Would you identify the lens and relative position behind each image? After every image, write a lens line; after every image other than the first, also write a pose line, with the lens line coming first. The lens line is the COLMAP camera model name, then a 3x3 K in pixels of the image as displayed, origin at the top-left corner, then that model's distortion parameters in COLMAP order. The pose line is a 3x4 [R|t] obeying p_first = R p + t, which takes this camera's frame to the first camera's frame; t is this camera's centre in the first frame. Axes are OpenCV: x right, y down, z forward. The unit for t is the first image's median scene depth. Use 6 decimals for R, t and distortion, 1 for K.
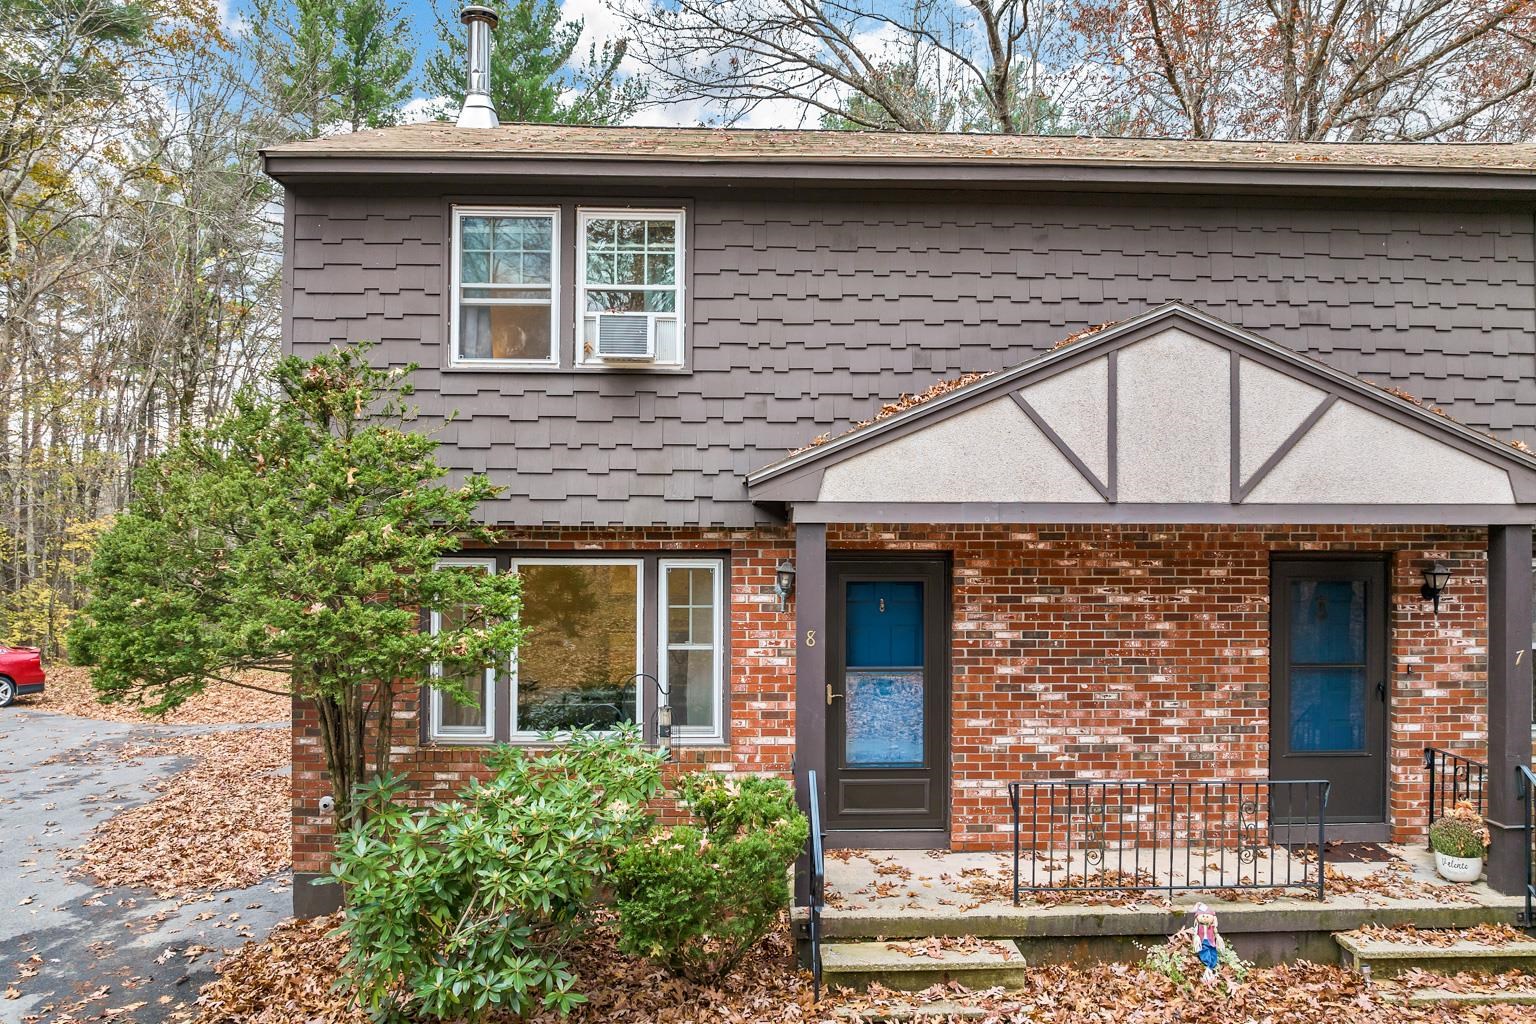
lens RADIAL K [[1103.1, 0, 774.3], [0, 1103.1, 520.3], [0, 0, 1]] dist [-0.026869, -0.014623]
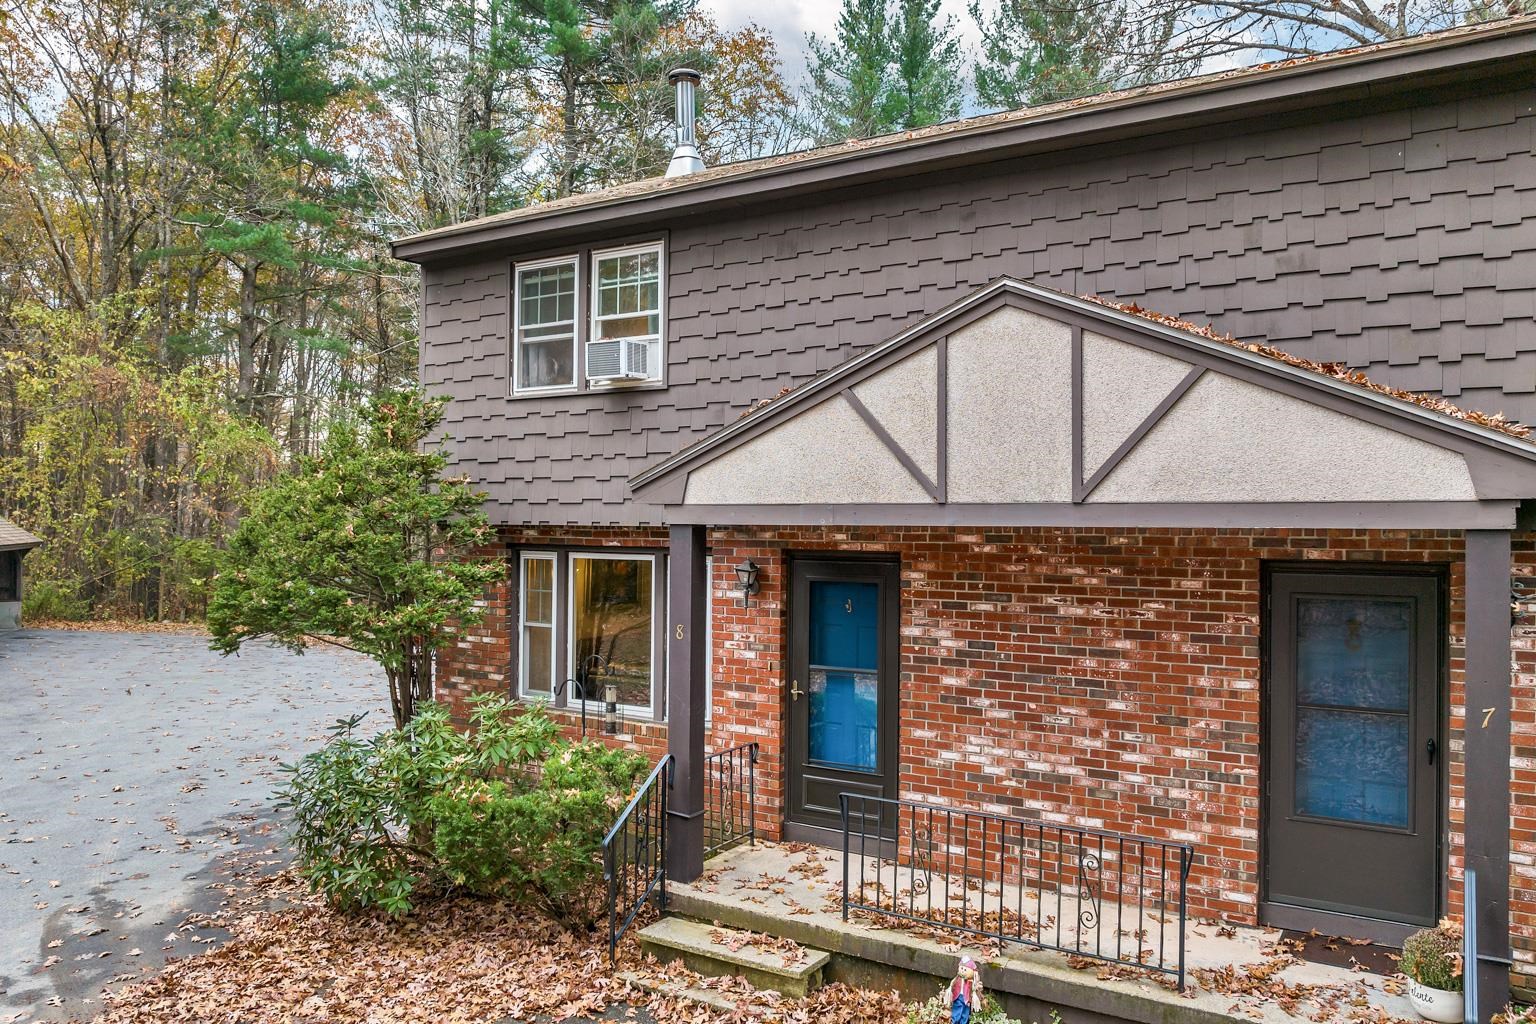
lens RADIAL K [[1103.1, 0, 773.0], [0, 1103.1, 510.1], [0, 0, 1]] dist [-0.026869, -0.014623]
pose [[0.831803, -0.003914, -0.555058, 0.618333], [0.002916, 0.999992, -0.002682, -0.007437], [0.555064, 0.000612, 0.831807, 0.138339]]
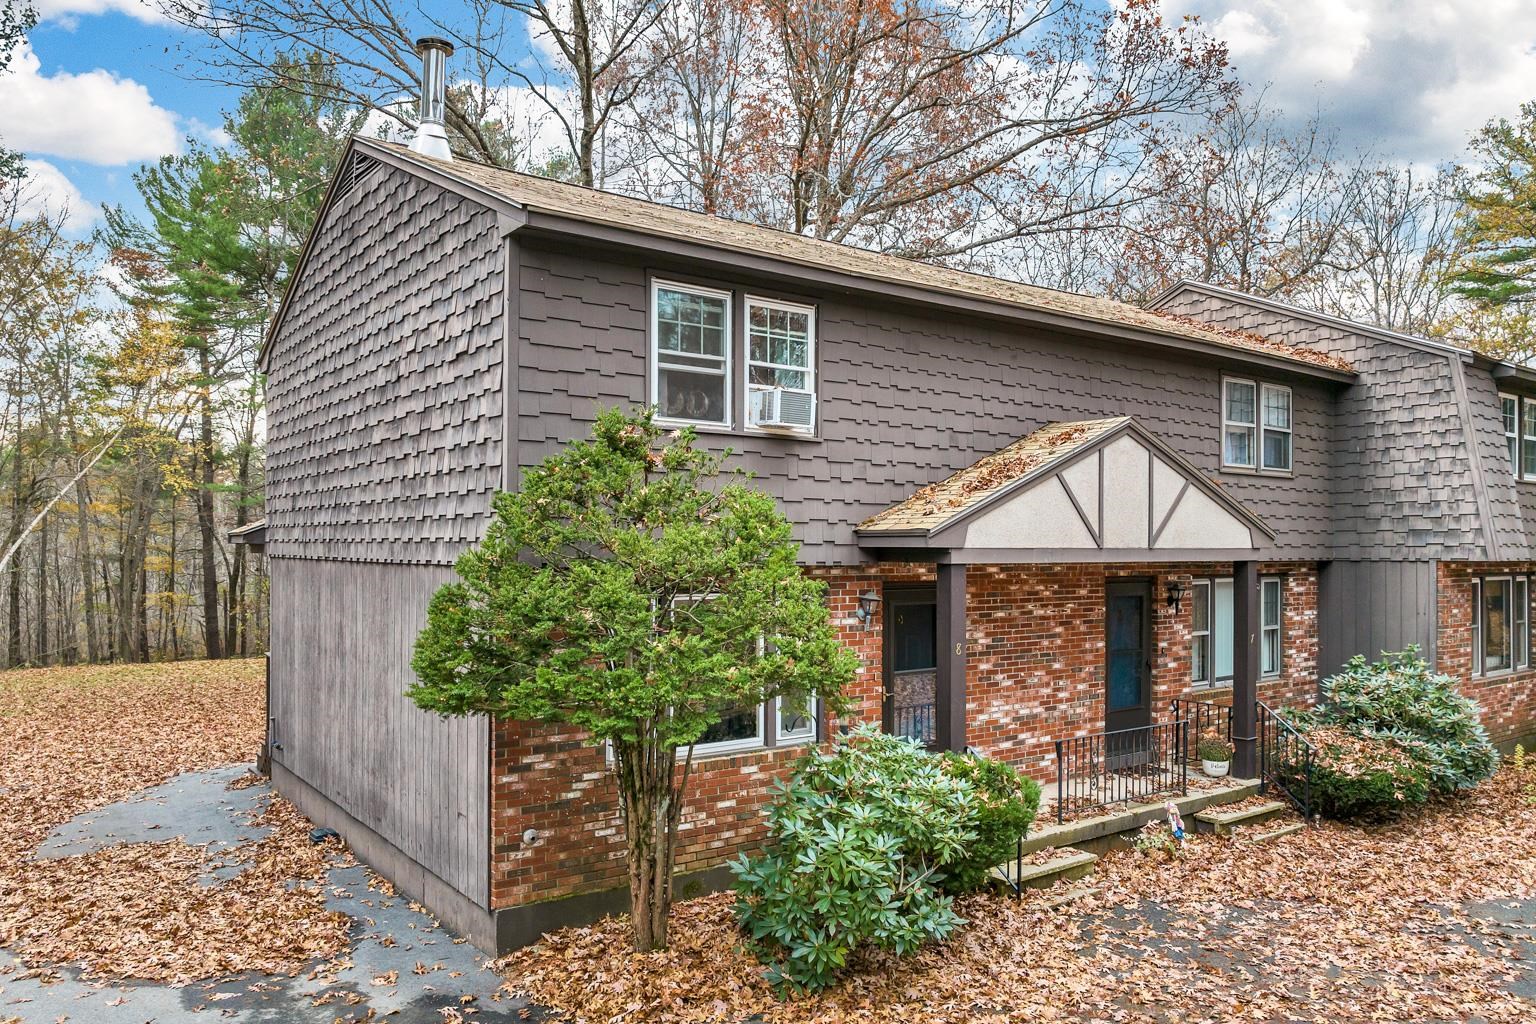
lens RADIAL K [[1103.1, 0, 771.8], [0, 1103.1, 538.1], [0, 0, 1]] dist [-0.026869, -0.014623]
pose [[0.820849, 0.003732, 0.571134, -0.815043], [-0.006169, 0.999978, 0.002331, -0.027145], [-0.571112, -0.005437, 0.820854, 0.018472]]
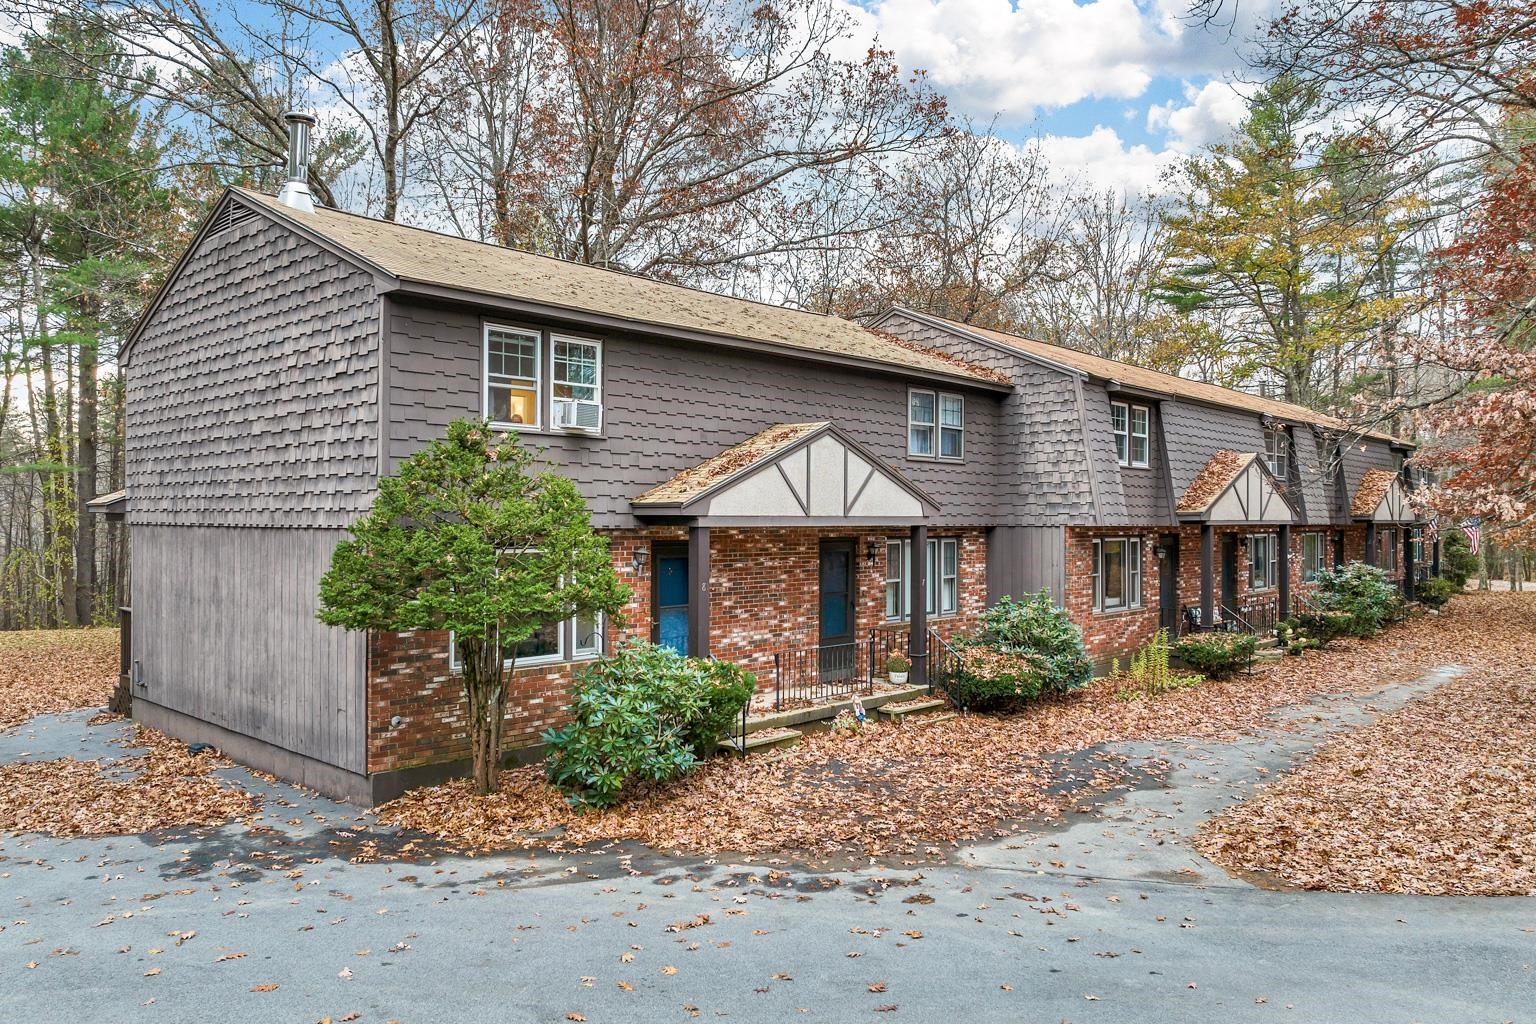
lens RADIAL K [[1103.1, 0, 773.7], [0, 1103.1, 512.0], [0, 0, 1]] dist [-0.026869, -0.014623]
pose [[0.693031, 0.002604, 0.720903, -1.110052], [-0.007987, 0.999960, 0.004066, -0.028270], [-0.720864, -0.008576, 0.693024, -0.363921]]
